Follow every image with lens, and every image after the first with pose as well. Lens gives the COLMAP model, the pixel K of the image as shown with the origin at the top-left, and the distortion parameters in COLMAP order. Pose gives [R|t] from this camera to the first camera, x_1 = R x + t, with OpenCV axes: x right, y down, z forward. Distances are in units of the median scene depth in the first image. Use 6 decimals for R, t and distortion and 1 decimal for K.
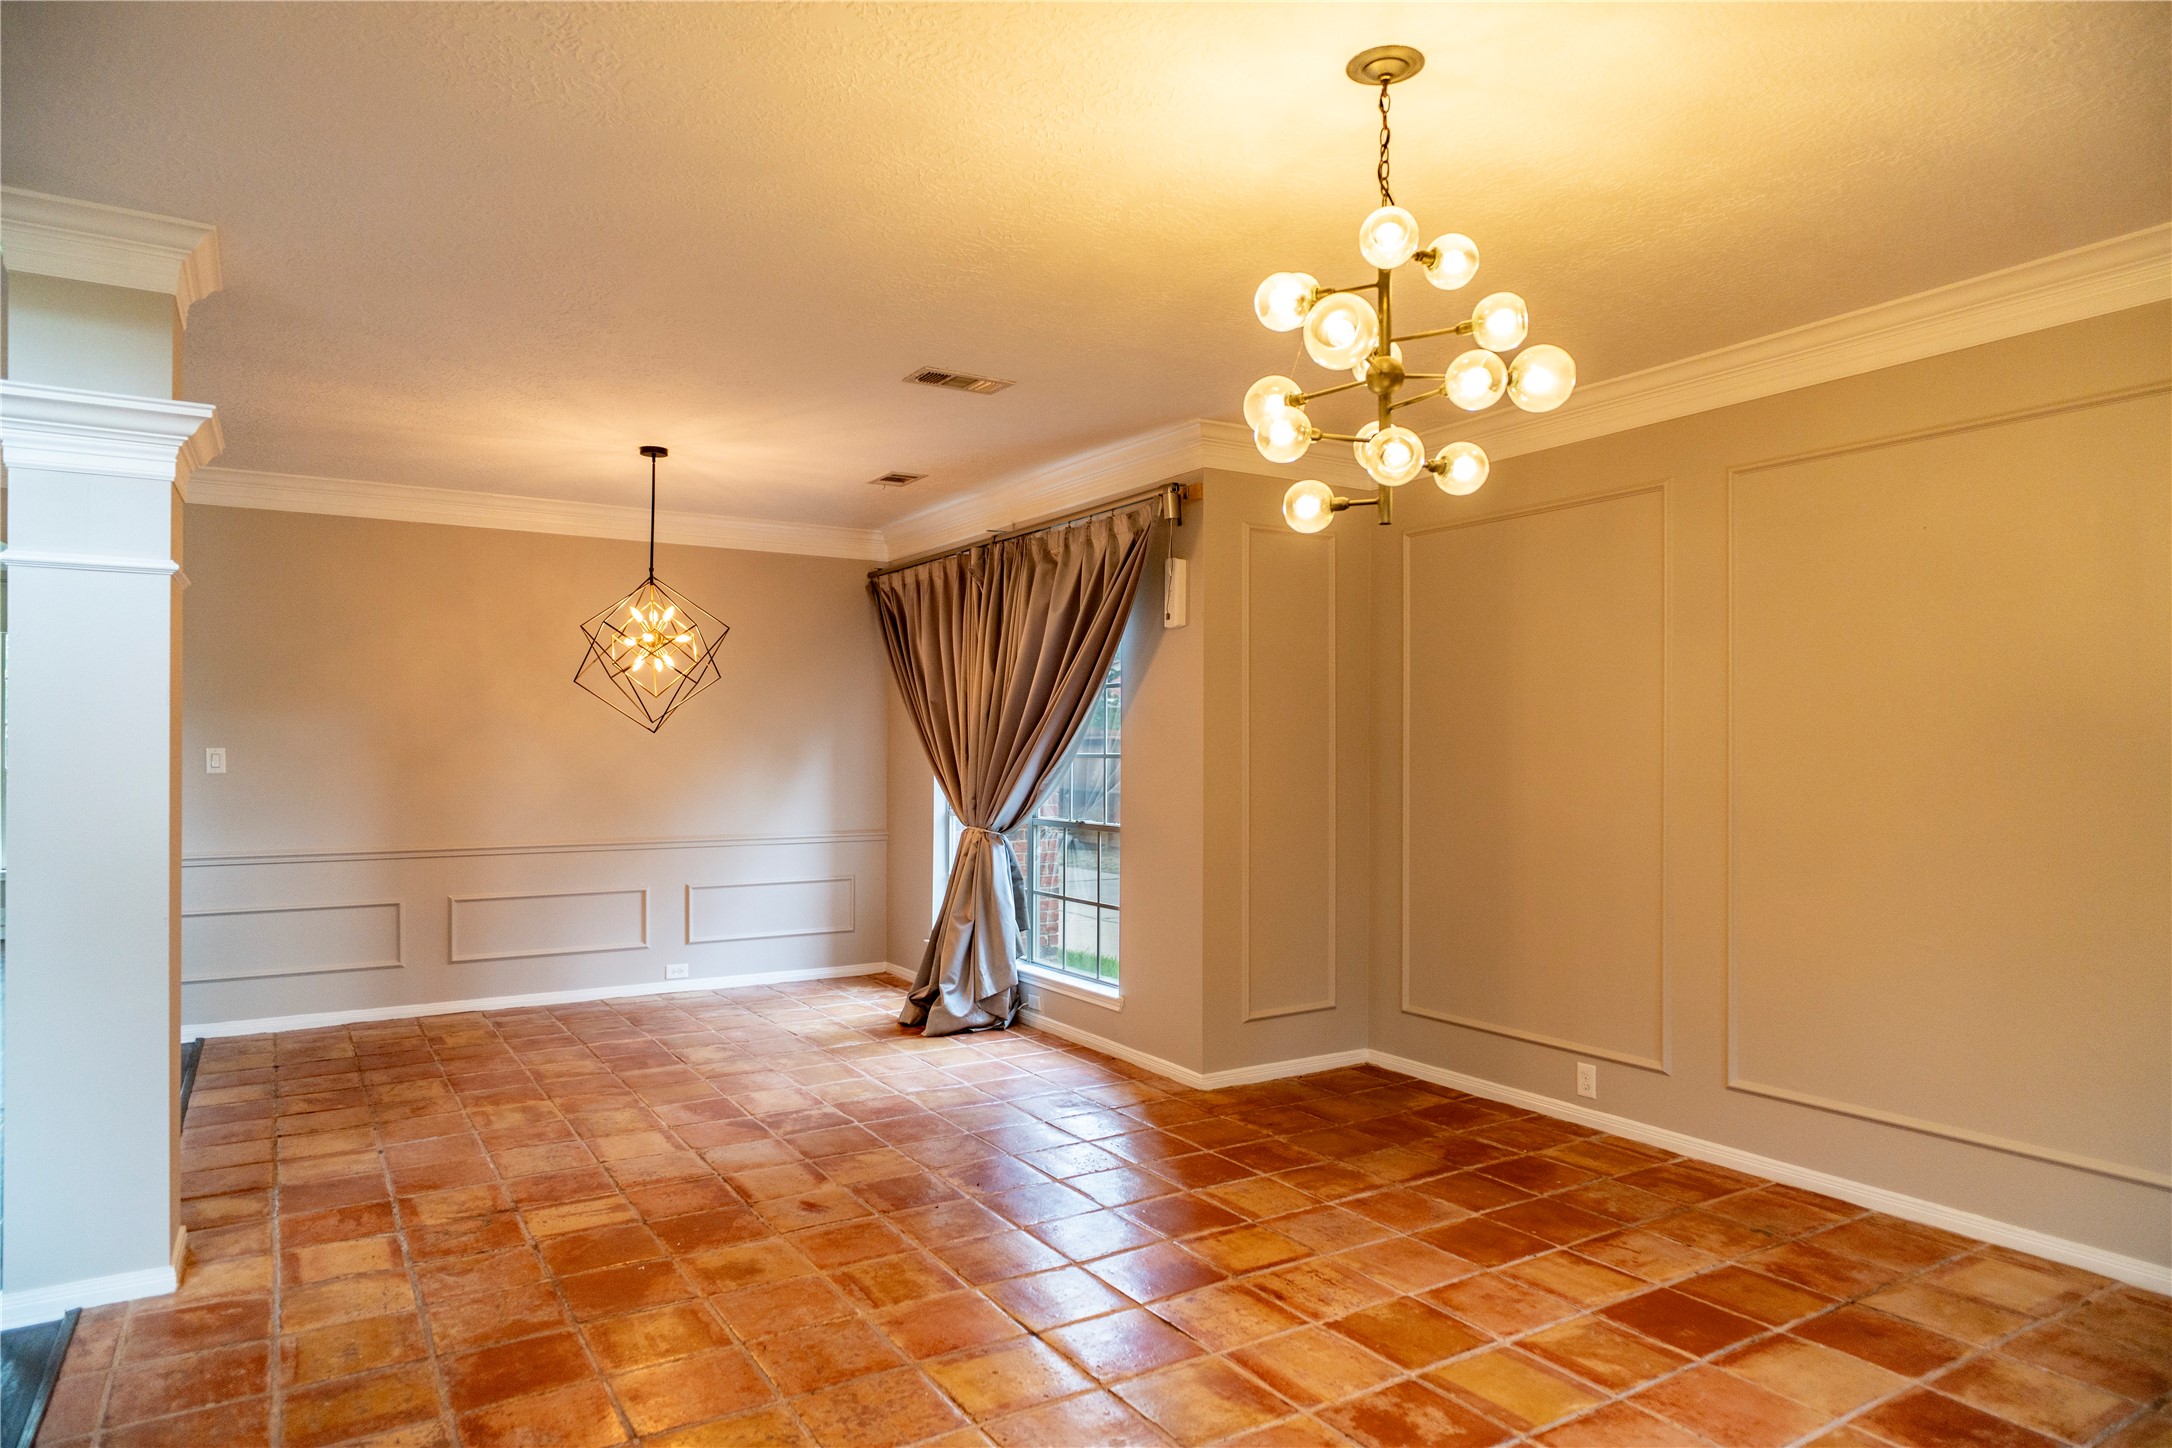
lens RADIAL K [[1289.4, 0, 1081.2], [0, 1289.4, 755.7], [0, 0, 1]] dist [-0.002915, 0.001127]
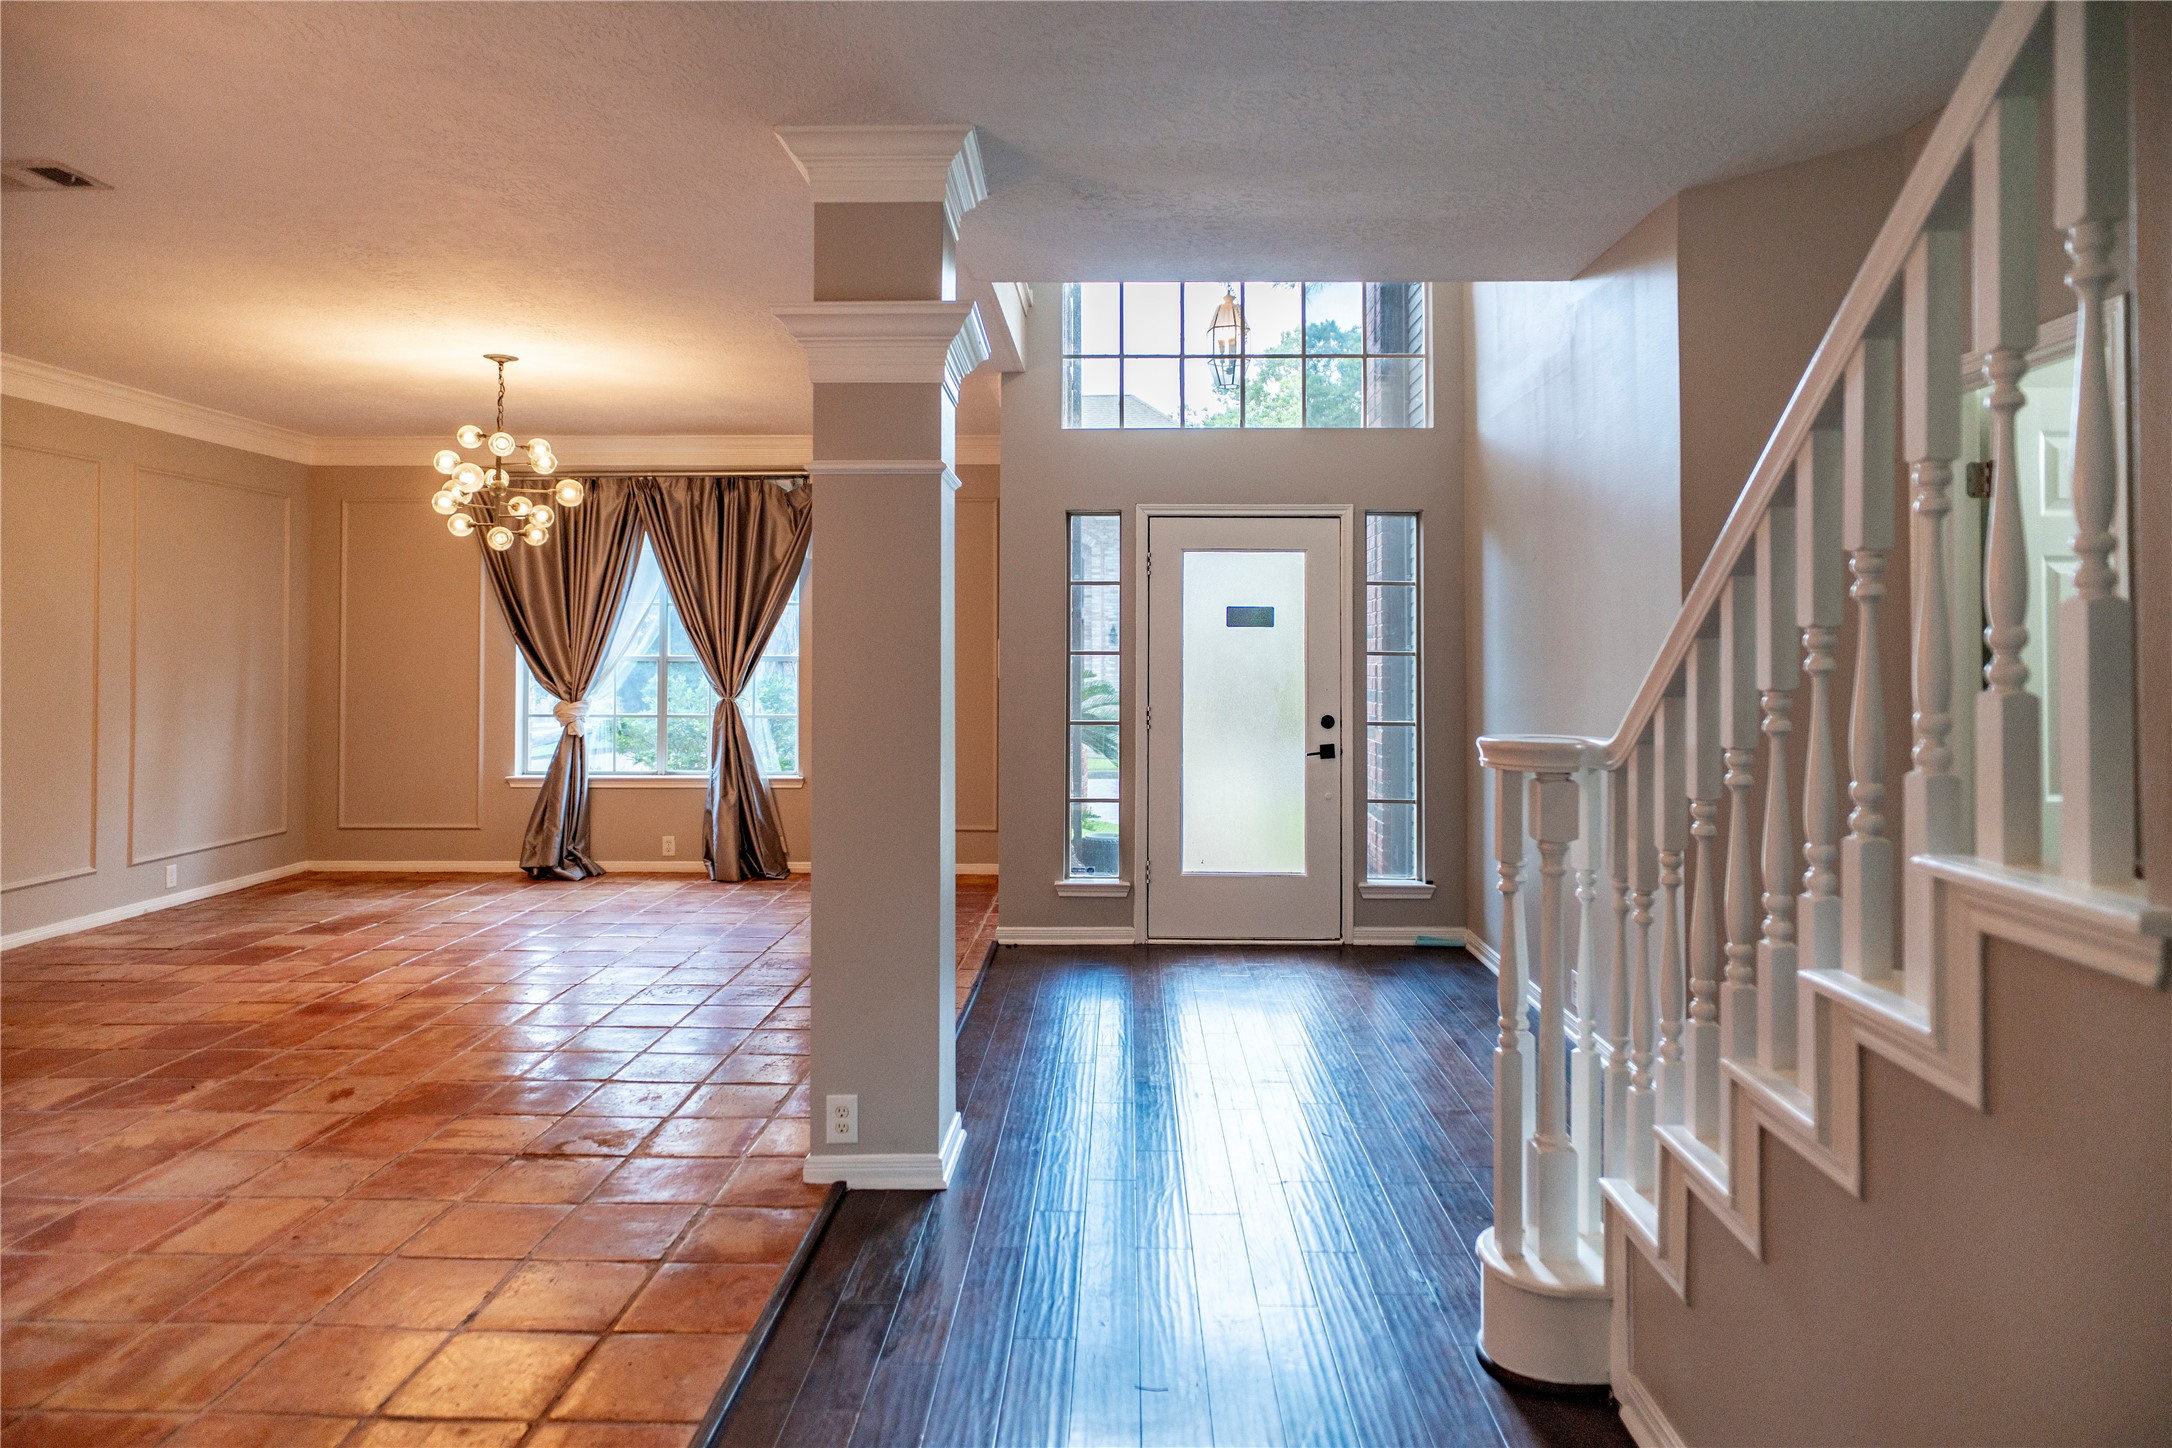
lens RADIAL K [[1301.7, 0, 1130.3], [0, 1301.7, 629.3], [0, 0, 1]] dist [0.000153, -0.001165]
pose [[-0.851807, 0.008246, 0.523791, -1.272540], [-0.000262, 0.999869, -0.016167, -0.002284], [-0.523856, -0.013909, -0.851693, 1.539840]]
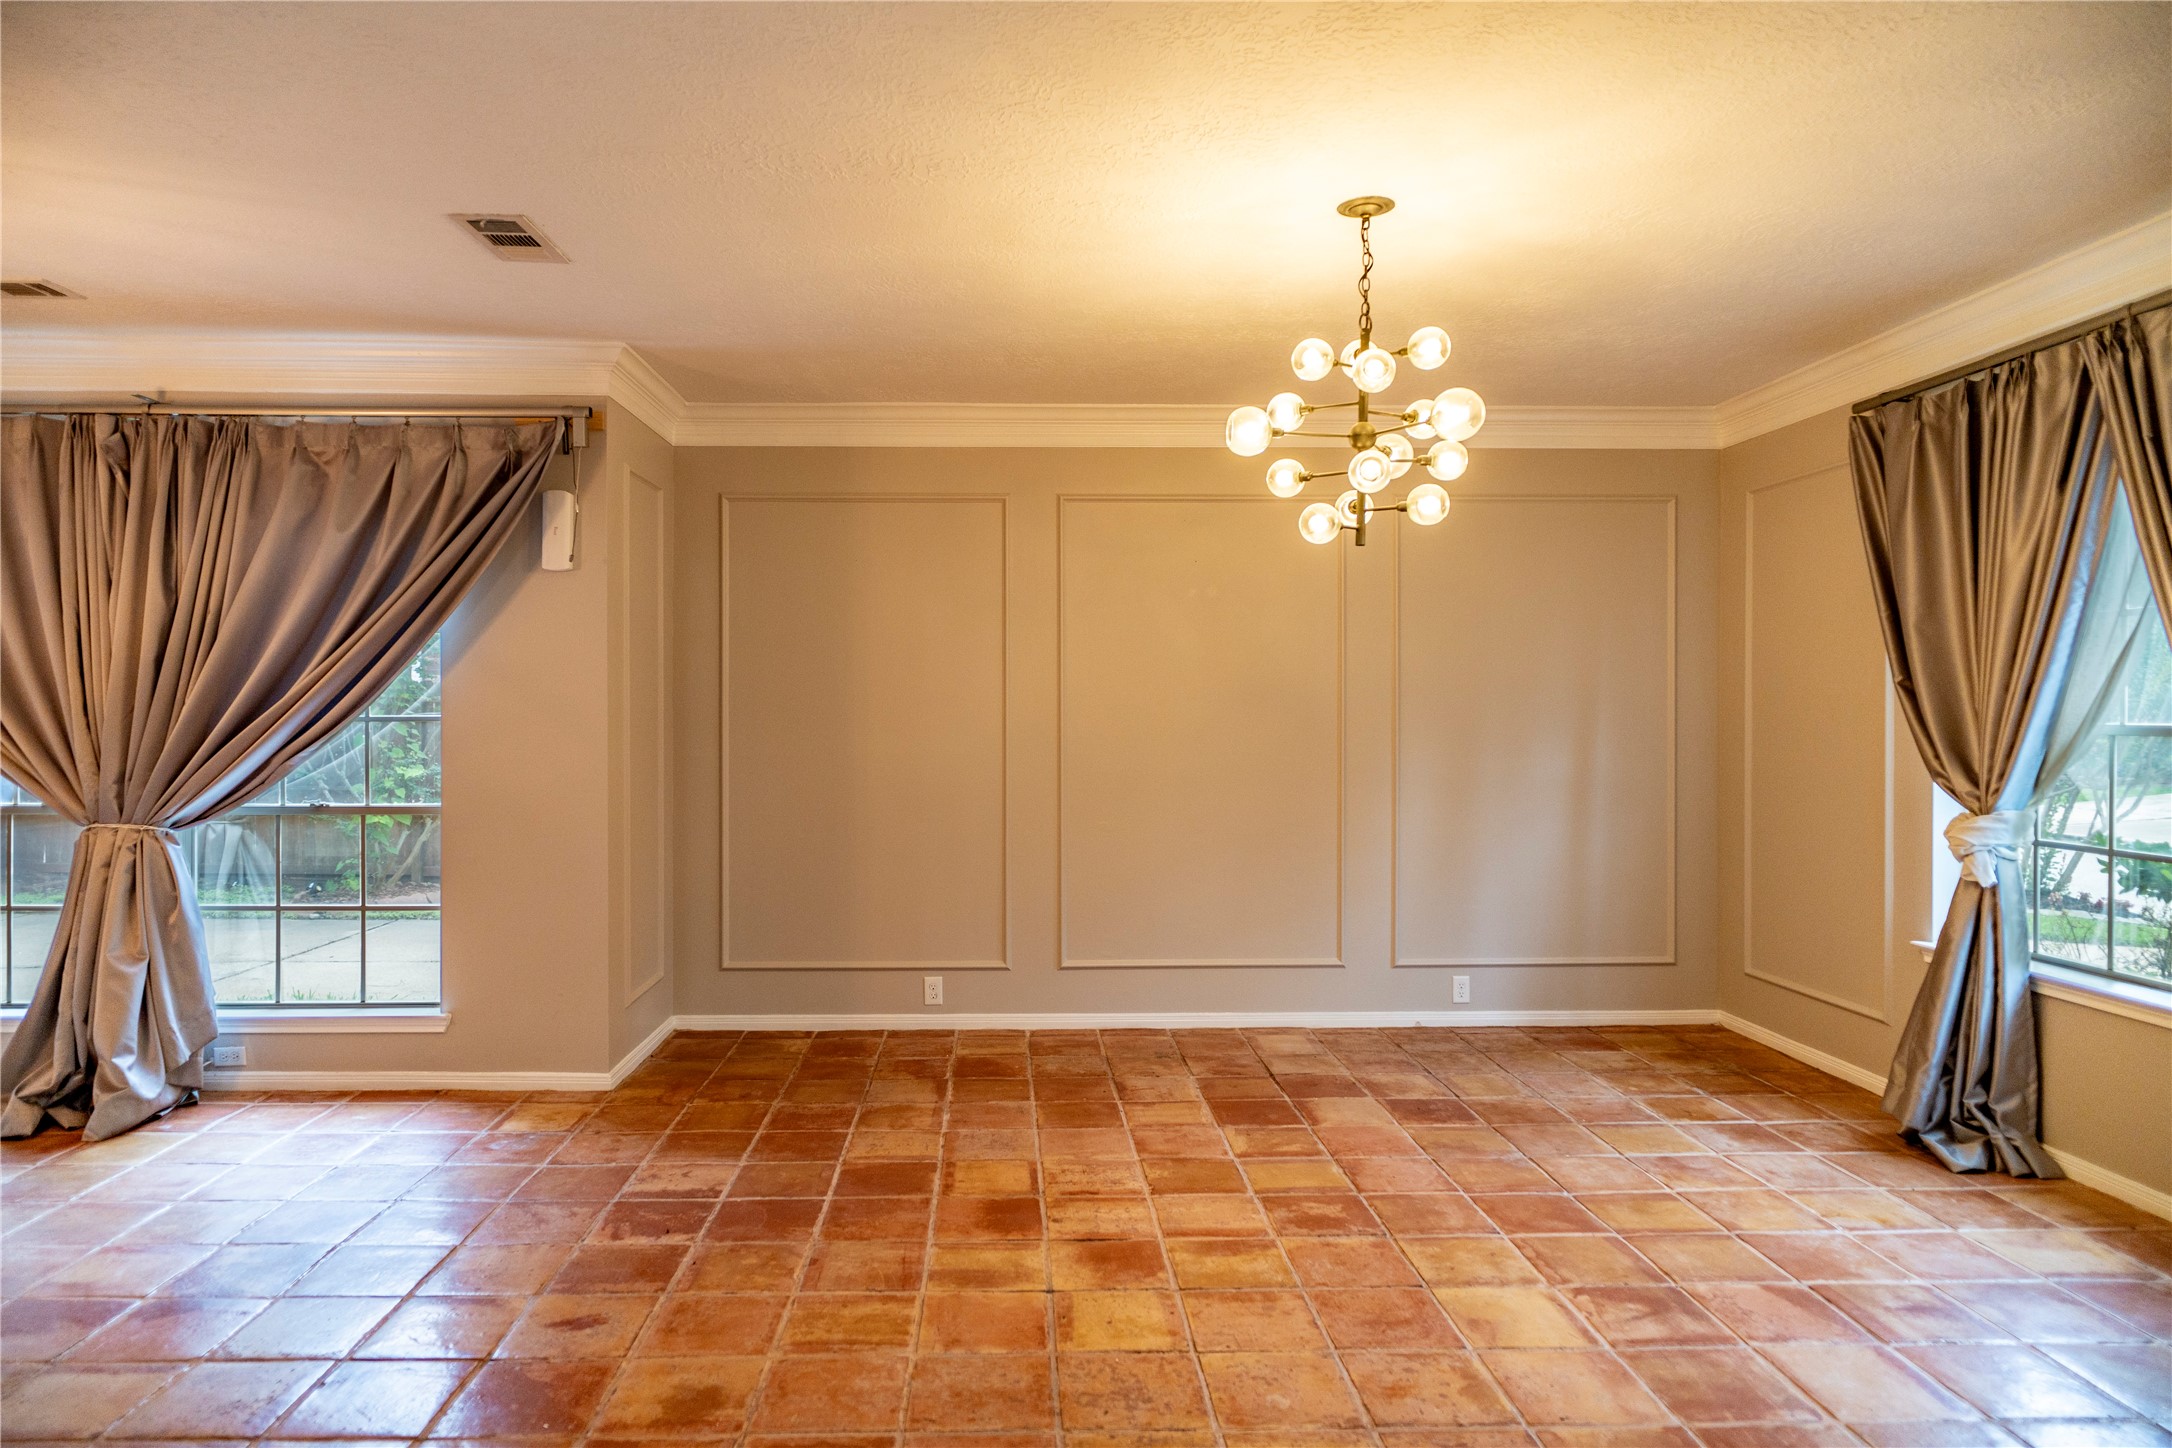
lens RADIAL K [[1301.5, 0, 1031.8], [0, 1301.5, 716.1], [0, 0, 1]] dist [-0.003645, -0.000329]
pose [[0.505310, -0.003674, 0.862930, -0.718640], [0.002234, 0.999993, 0.002949, -0.003922], [-0.862935, 0.000438, 0.505315, 0.387088]]
